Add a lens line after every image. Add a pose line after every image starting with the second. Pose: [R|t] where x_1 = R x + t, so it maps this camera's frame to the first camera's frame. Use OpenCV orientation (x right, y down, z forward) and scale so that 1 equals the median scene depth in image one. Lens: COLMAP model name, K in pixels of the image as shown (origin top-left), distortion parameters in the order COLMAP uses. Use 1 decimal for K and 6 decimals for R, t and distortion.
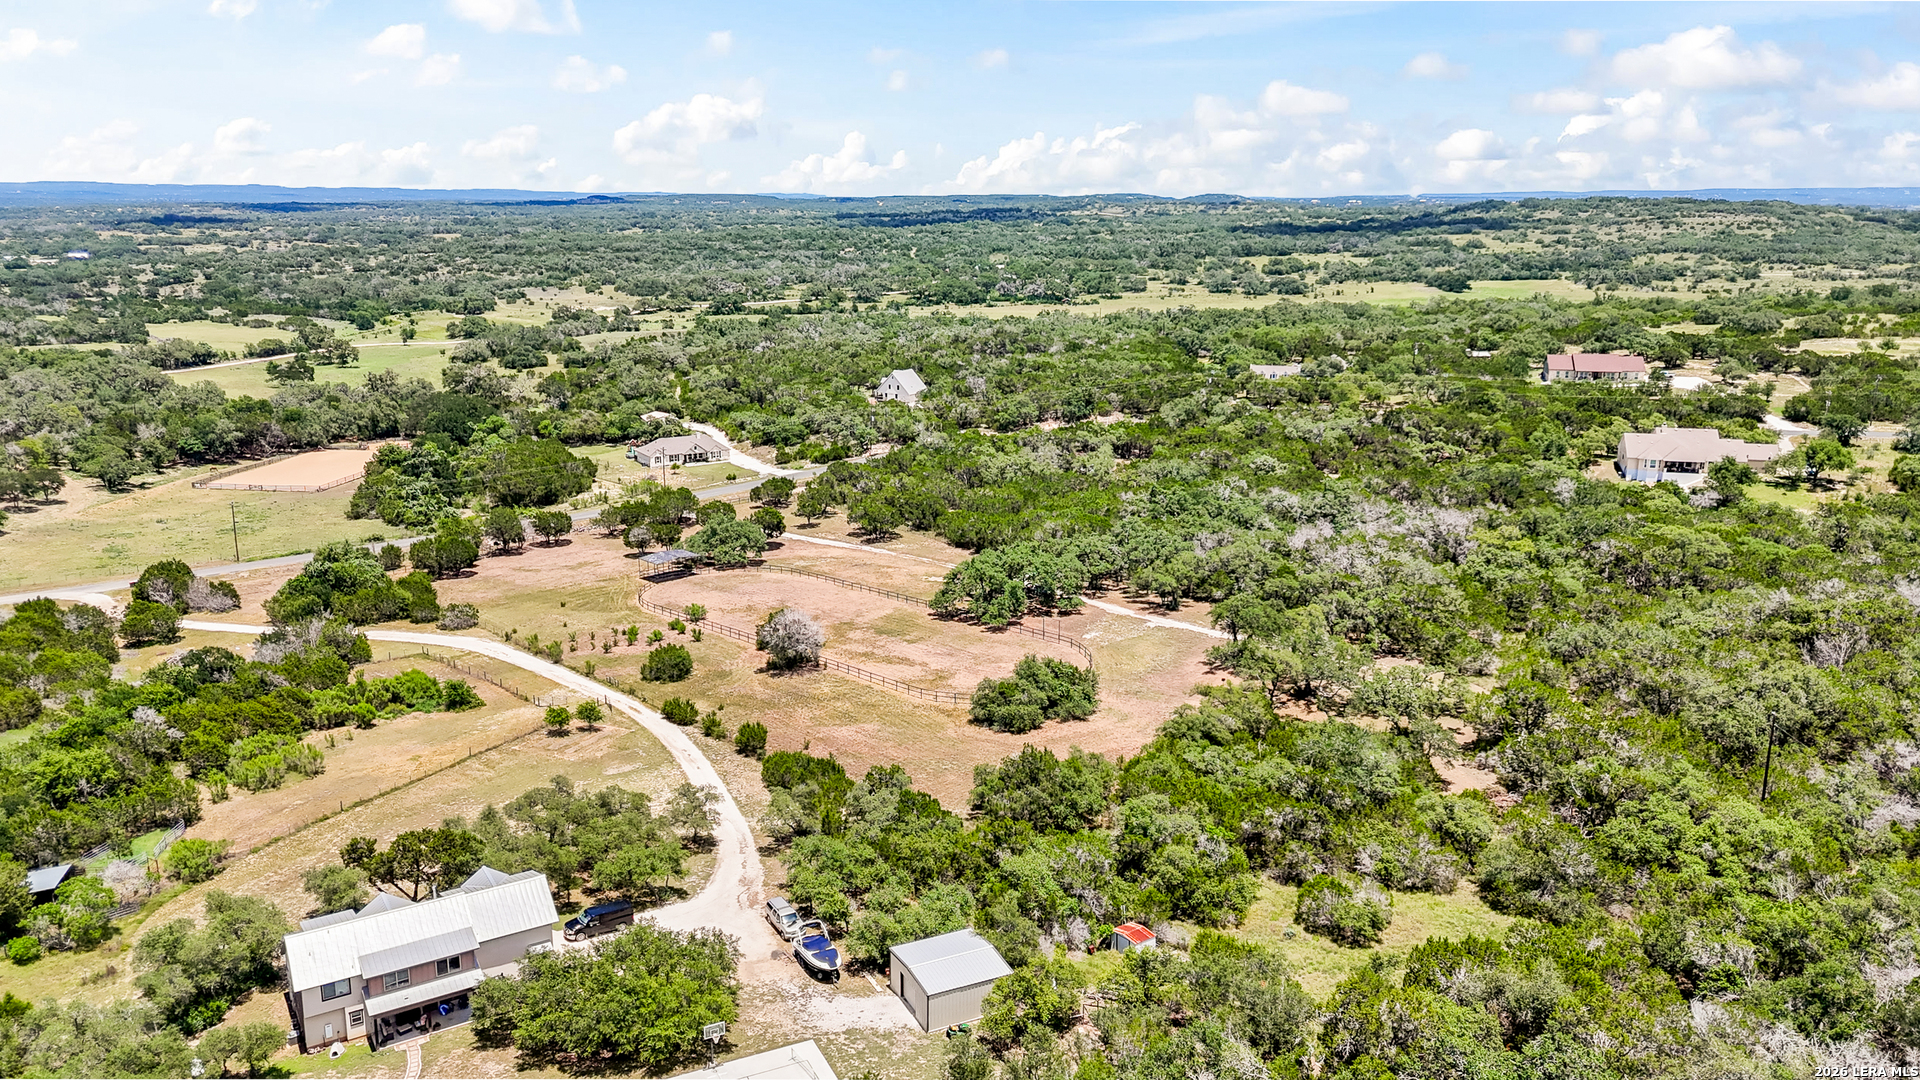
lens RADIAL K [[1471.3, 0, 960.0], [0, 1471.3, 540.0], [0, 0, 1]] dist [0.081280, -0.010285]
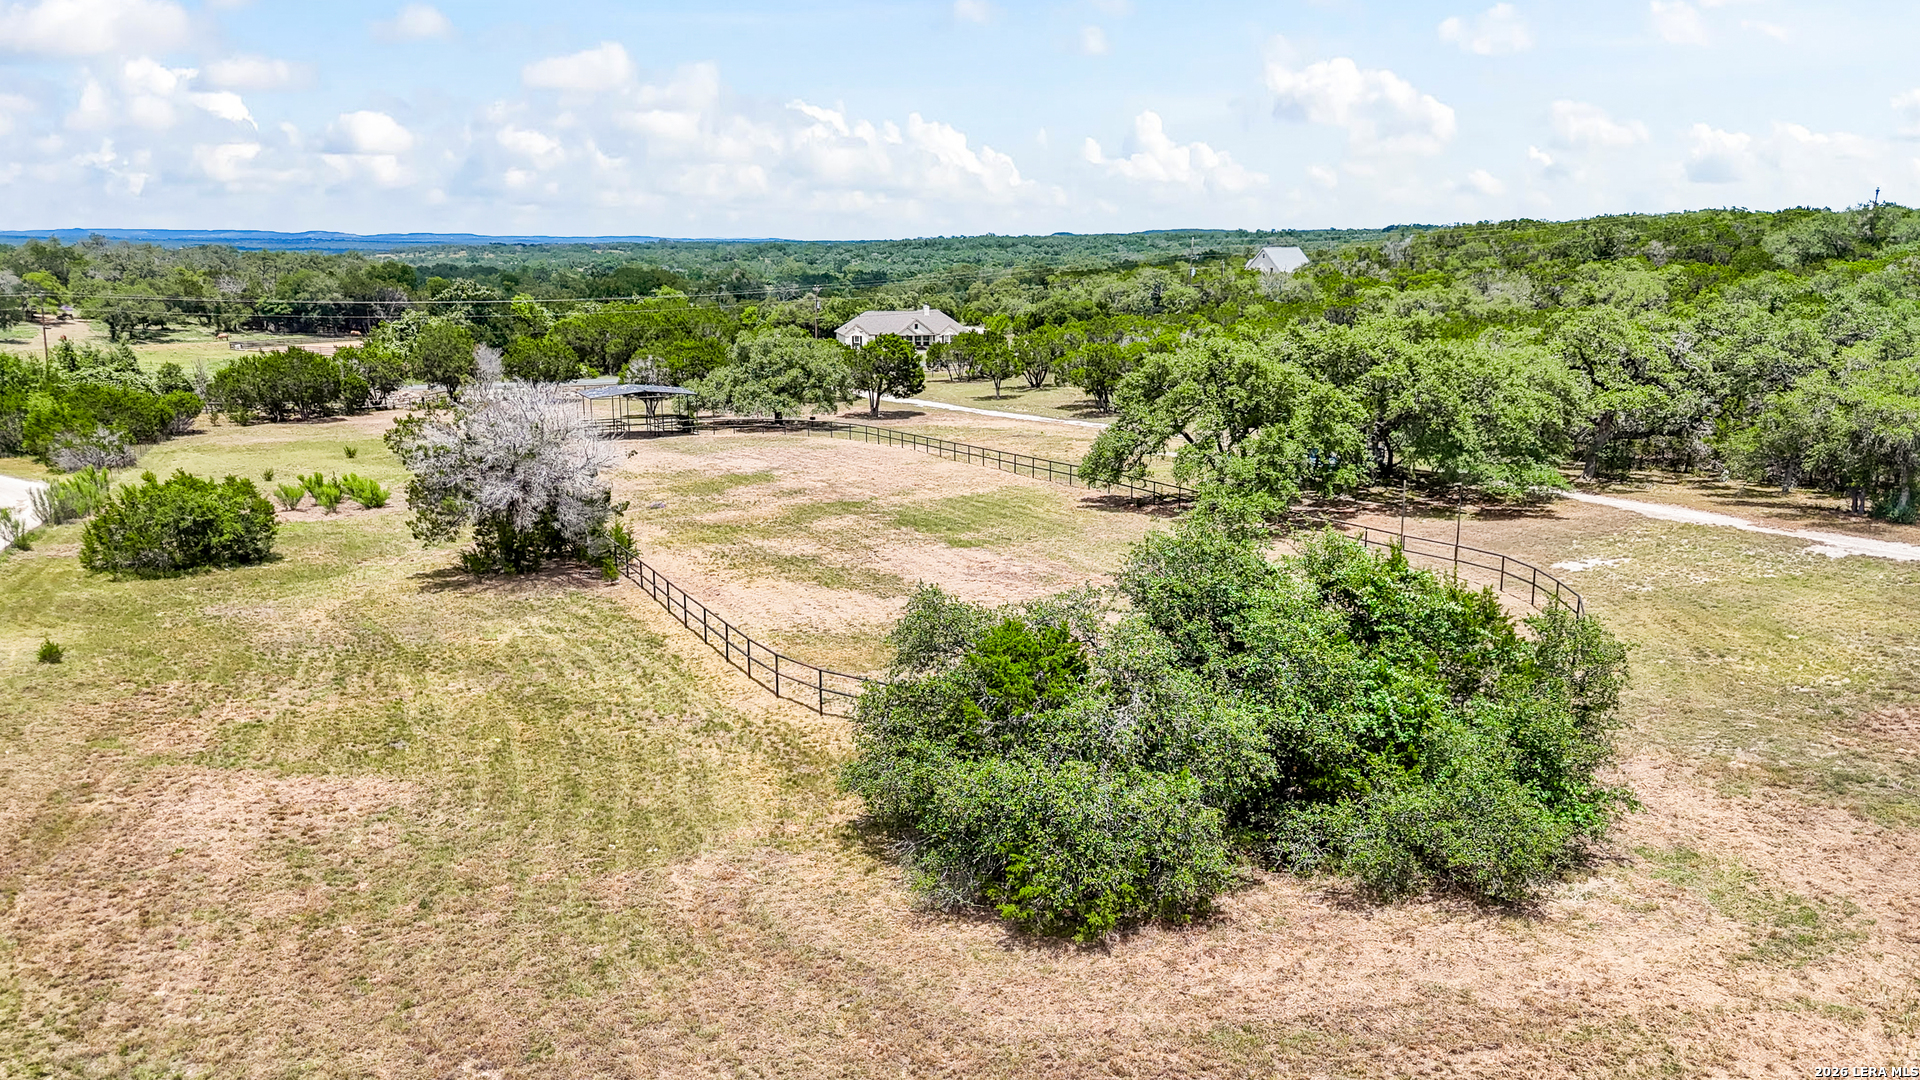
lens RADIAL K [[1471.3, 0, 960.0], [0, 1471.3, 540.0], [0, 0, 1]] dist [0.081280, -0.010285]
pose [[0.949874, 0.059531, -0.306912, 0.073939], [-0.072161, 0.996943, -0.029960, 0.090626], [0.304190, 0.050605, 0.951266, 0.815633]]
